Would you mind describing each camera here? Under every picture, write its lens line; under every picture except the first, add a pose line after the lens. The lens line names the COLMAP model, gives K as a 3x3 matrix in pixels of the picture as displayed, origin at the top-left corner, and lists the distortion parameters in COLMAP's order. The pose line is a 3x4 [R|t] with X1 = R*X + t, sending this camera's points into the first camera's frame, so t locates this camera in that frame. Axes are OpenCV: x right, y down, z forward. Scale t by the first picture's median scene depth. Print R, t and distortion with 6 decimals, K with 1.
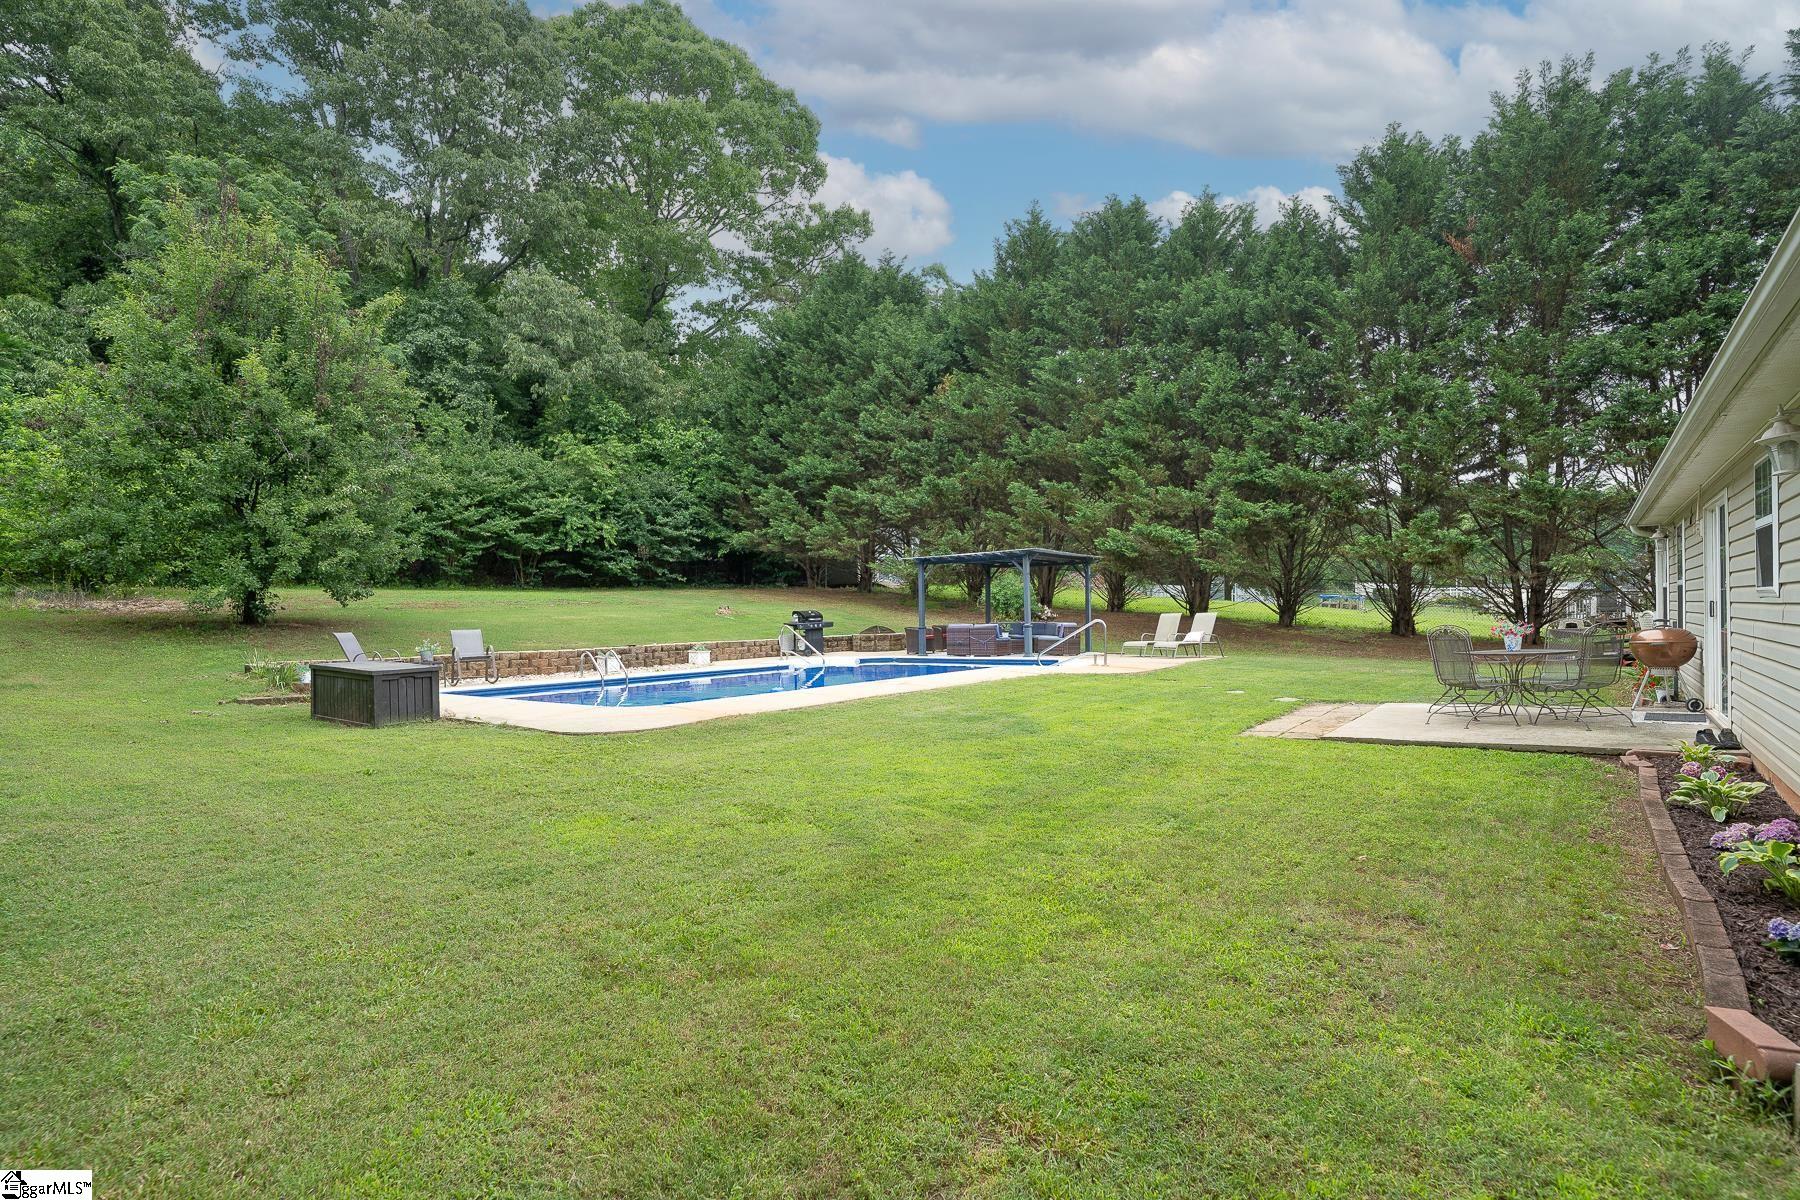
lens RADIAL K [[851.3, 0, 902.8], [0, 851.3, 621.7], [0, 0, 1]] dist [-0.002626, -0.000030]
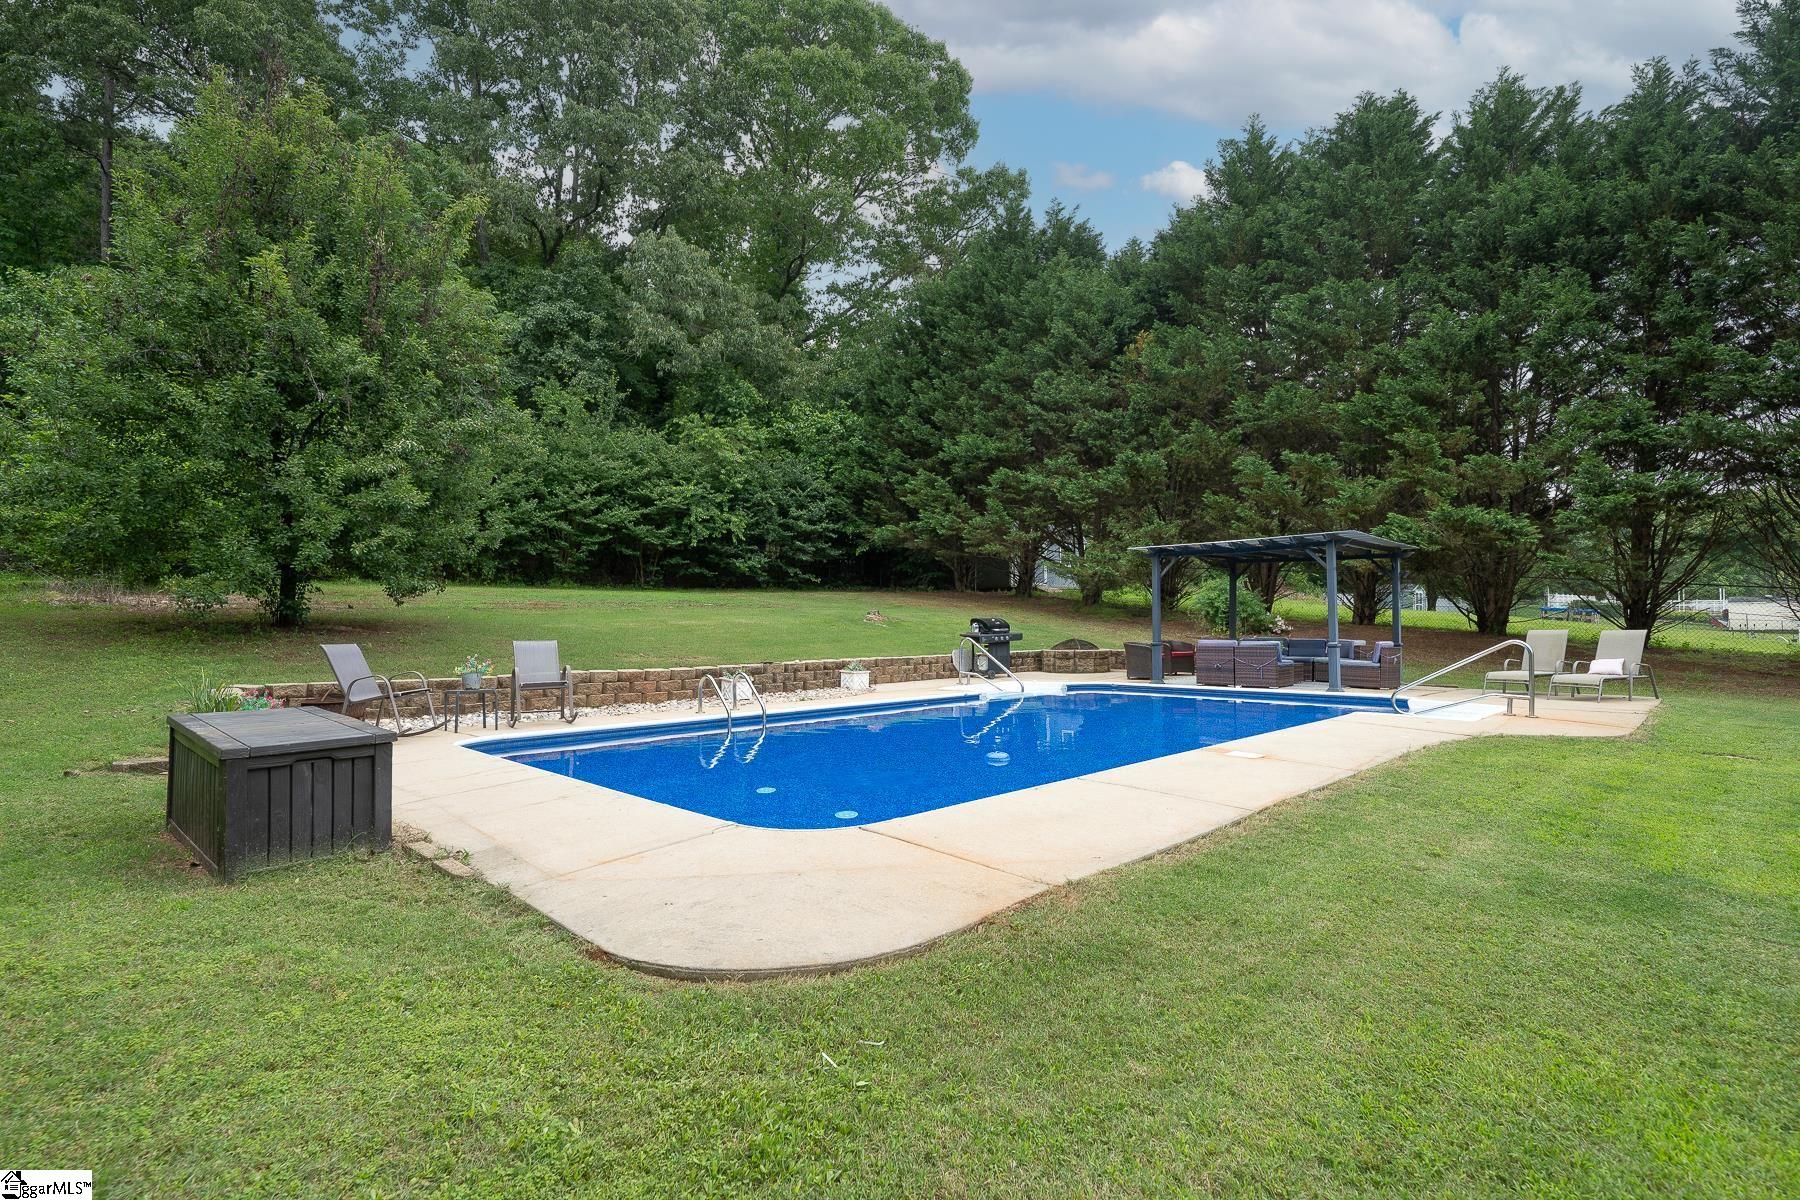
lens RADIAL K [[851.3, 0, 909.6], [0, 851.3, 596.6], [0, 0, 1]] dist [-0.002626, -0.000030]
pose [[0.991840, 0.010154, -0.127084, -0.065923], [-0.014893, 0.999226, -0.036395, -0.002661], [0.126617, 0.037991, 0.991224, 0.180427]]
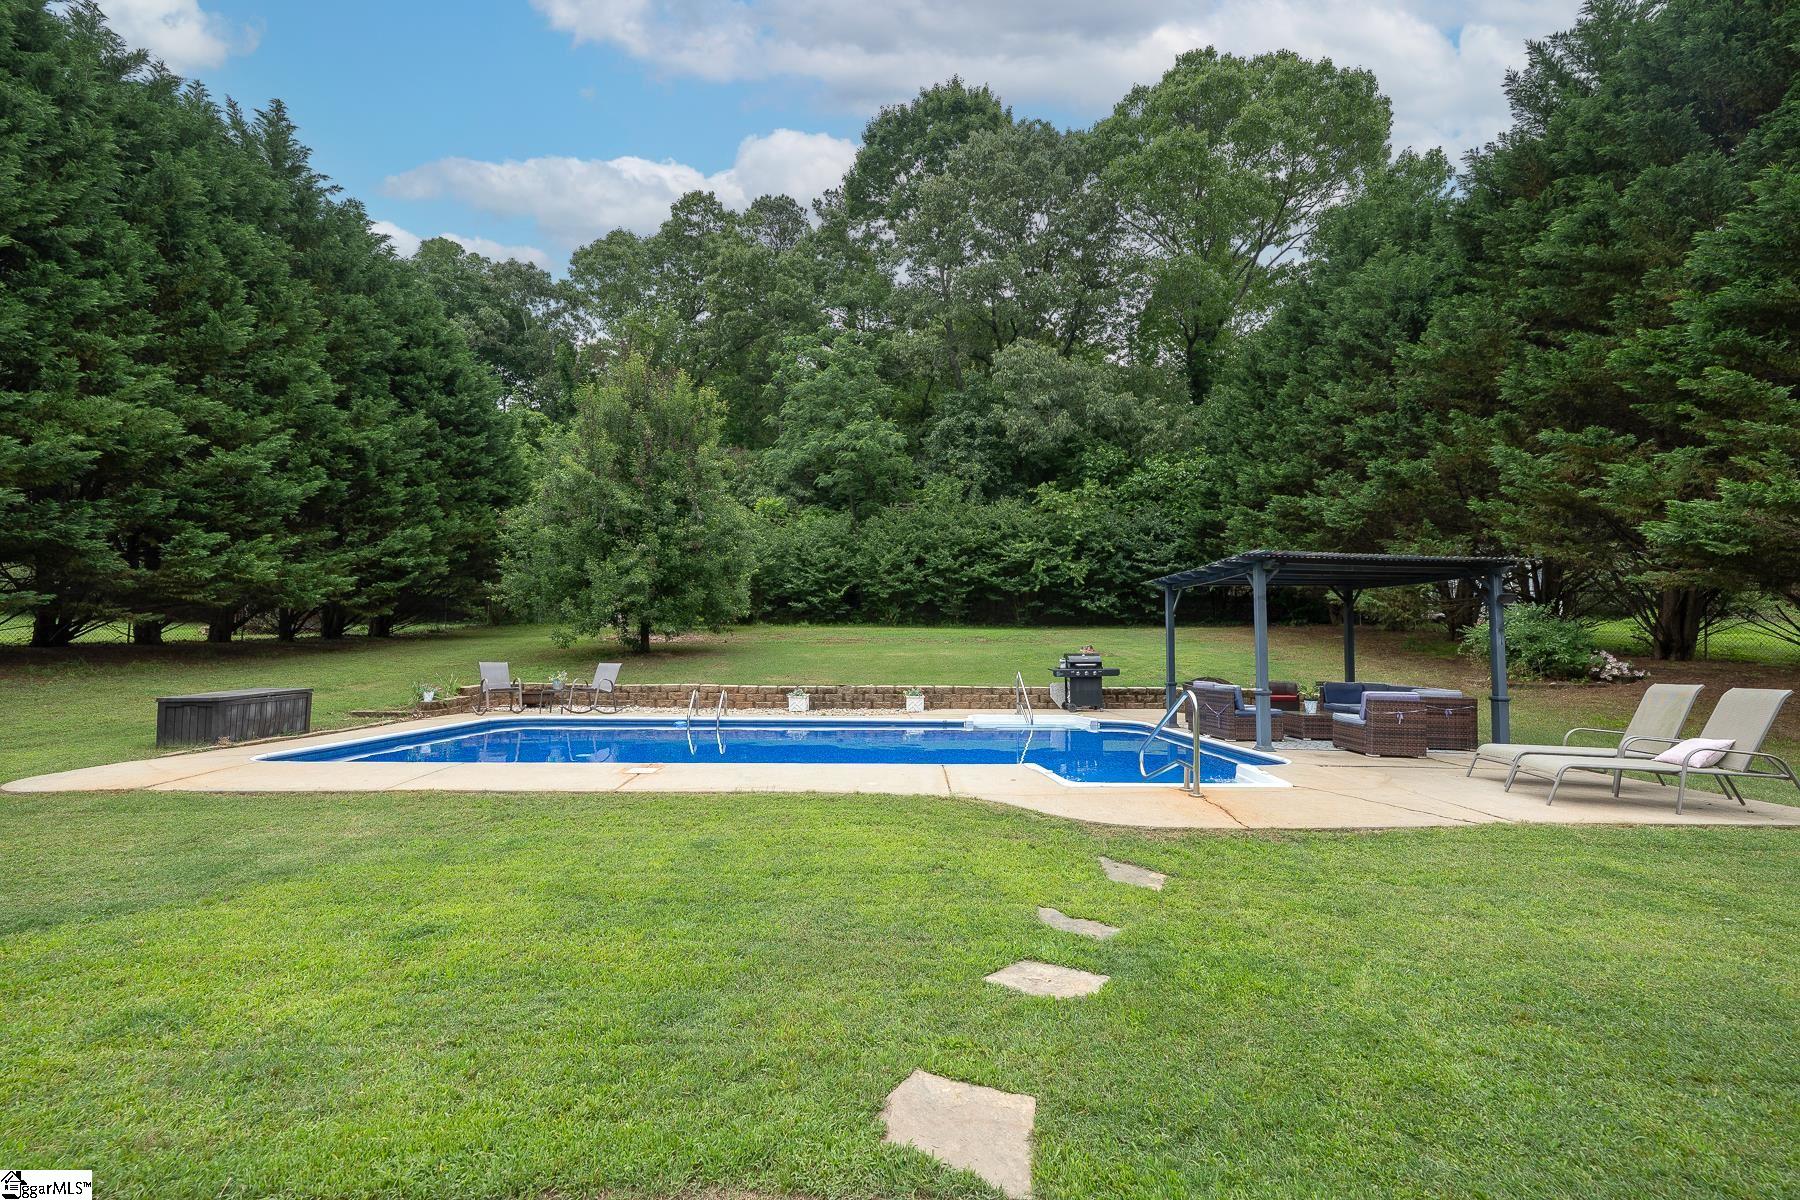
lens RADIAL K [[728.4, 0, 903.0], [0, 728.4, 600.6], [0, 0, 1]] dist [-0.005185, 0.000675]
pose [[0.633609, -0.029231, -0.773101, 0.233980], [-0.028604, 0.997718, -0.061167, -0.012289], [0.773124, 0.060870, 0.631327, 0.334310]]
